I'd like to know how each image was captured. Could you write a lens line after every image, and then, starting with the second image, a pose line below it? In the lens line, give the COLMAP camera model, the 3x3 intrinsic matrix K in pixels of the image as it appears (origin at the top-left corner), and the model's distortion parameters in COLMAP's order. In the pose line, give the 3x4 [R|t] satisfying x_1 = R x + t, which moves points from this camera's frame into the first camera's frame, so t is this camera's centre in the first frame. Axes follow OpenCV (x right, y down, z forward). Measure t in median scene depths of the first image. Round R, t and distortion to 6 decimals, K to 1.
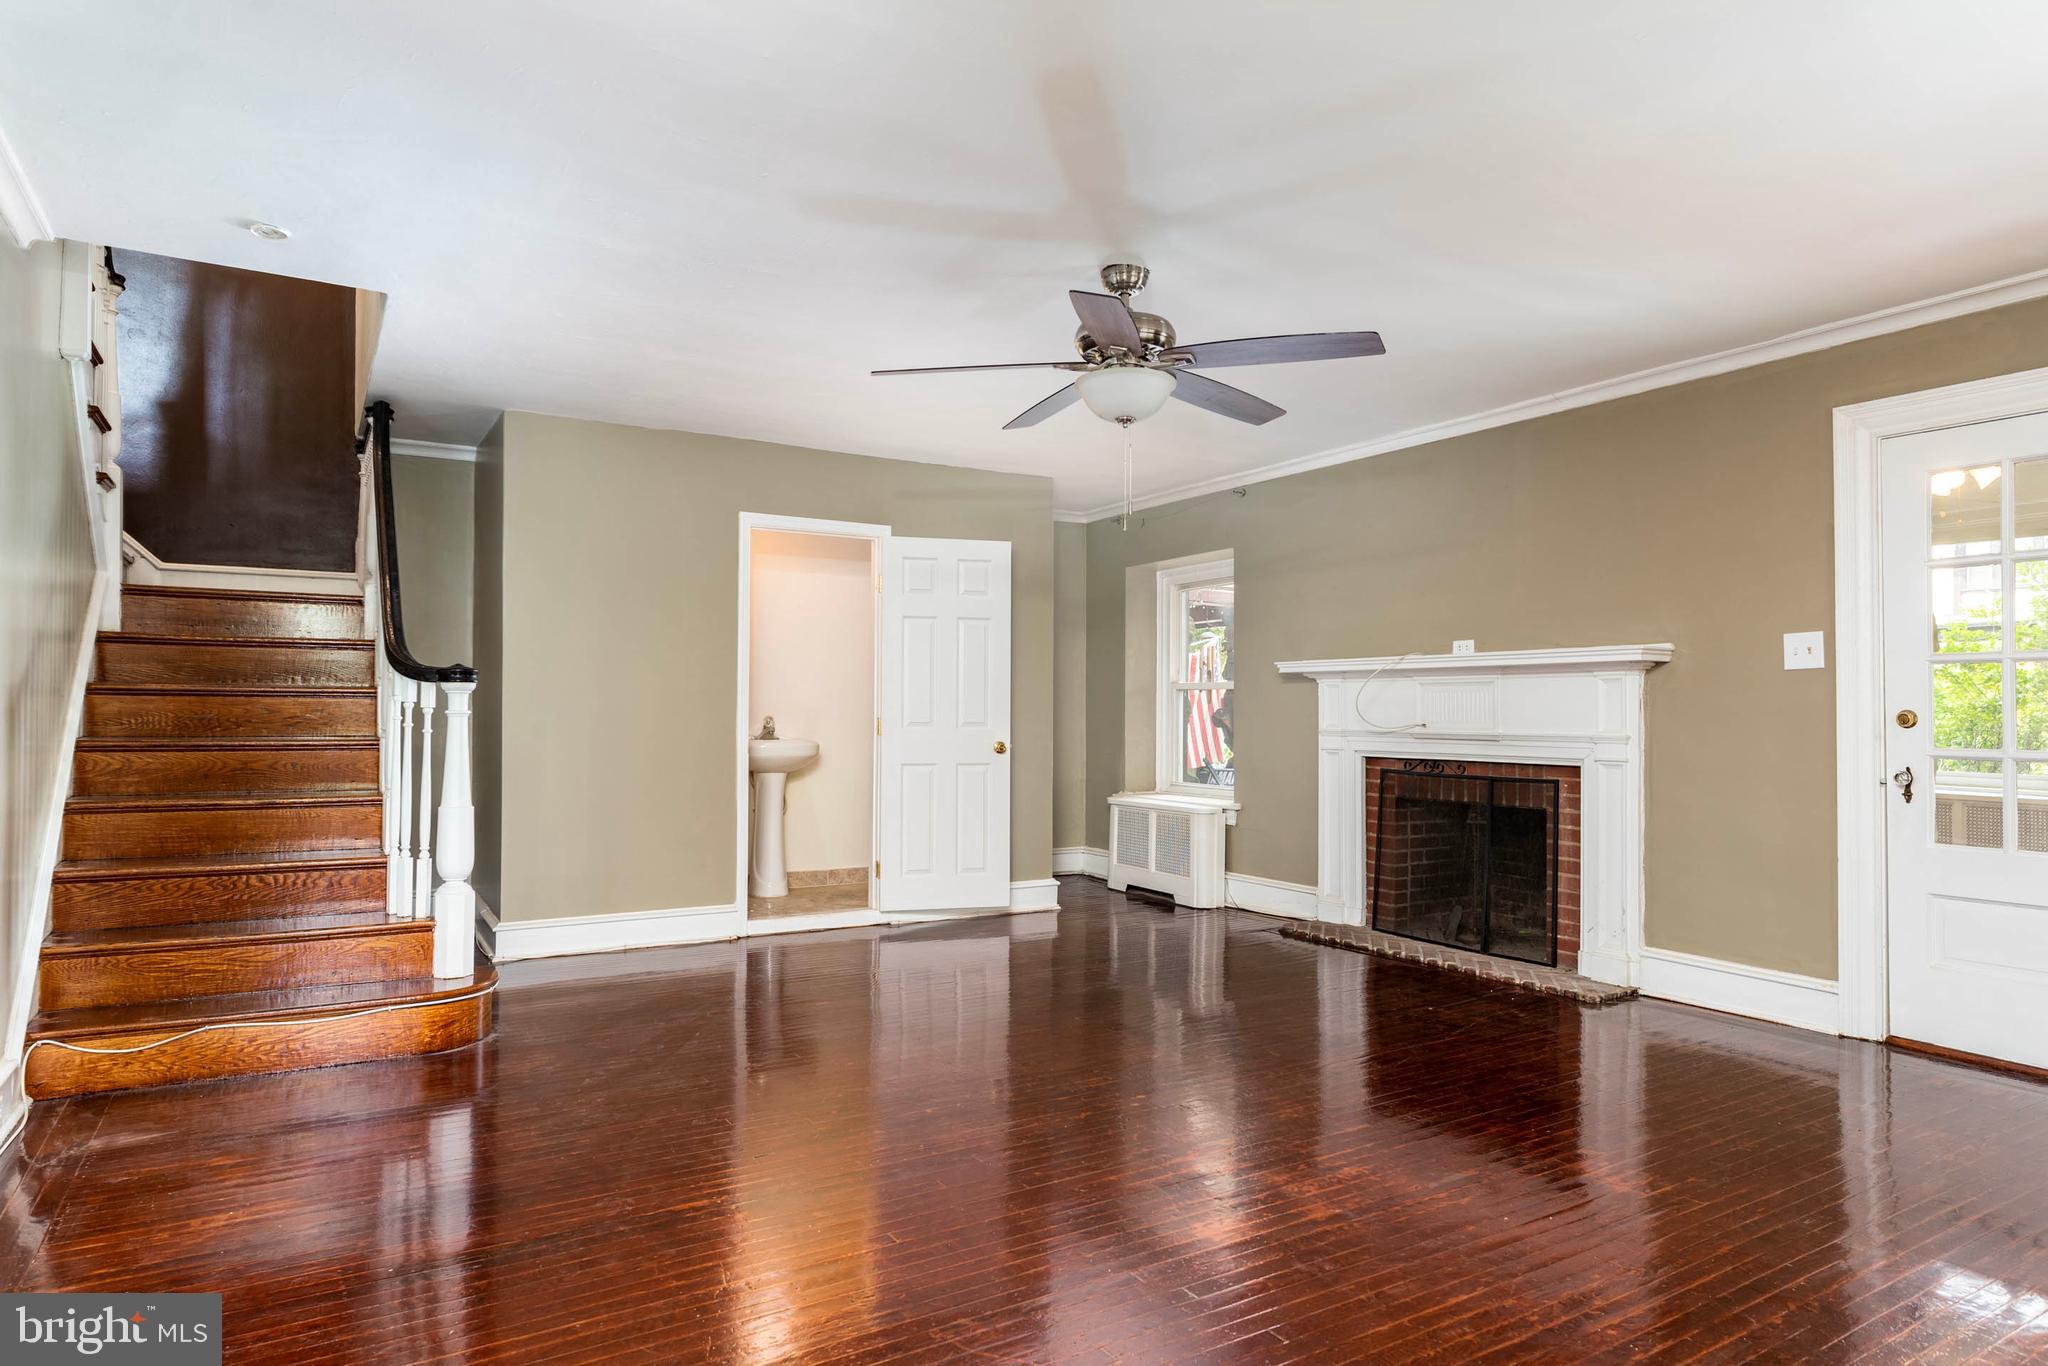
lens RADIAL K [[1179.3, 0, 1017.0], [0, 1179.3, 679.6], [0, 0, 1]] dist [-0.001159, 0.000166]
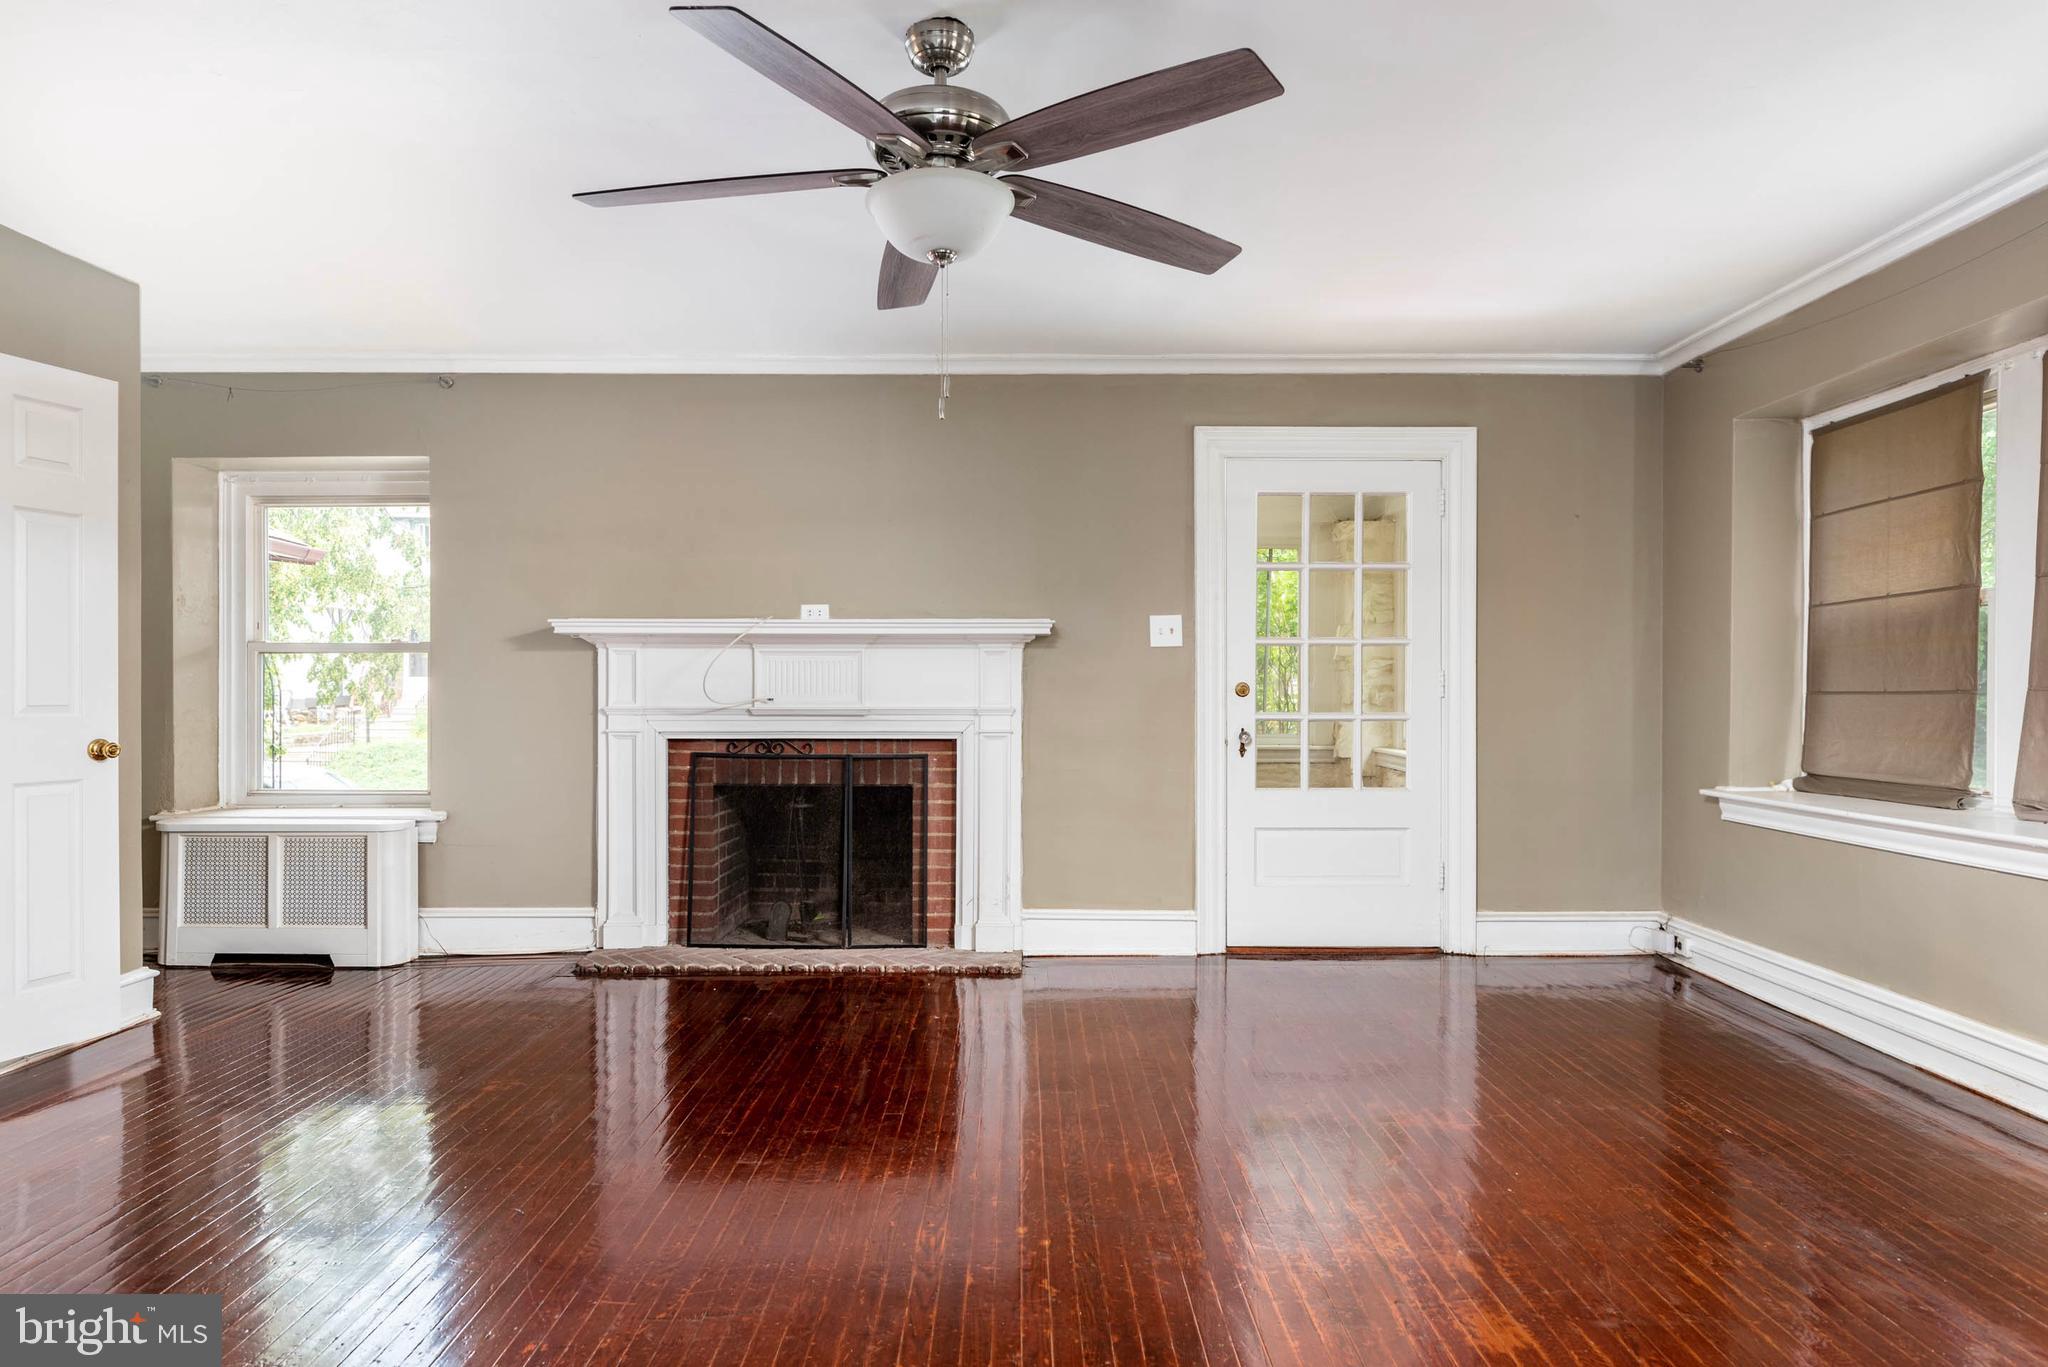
lens RADIAL K [[1179.3, 0, 1021.7], [0, 1179.3, 698.7], [0, 0, 1]] dist [-0.001159, 0.000166]
pose [[0.521014, -0.010493, 0.853484, -0.312638], [-0.021409, 0.999449, 0.025357, 0.012334], [-0.853280, -0.031484, 0.520502, 0.408635]]
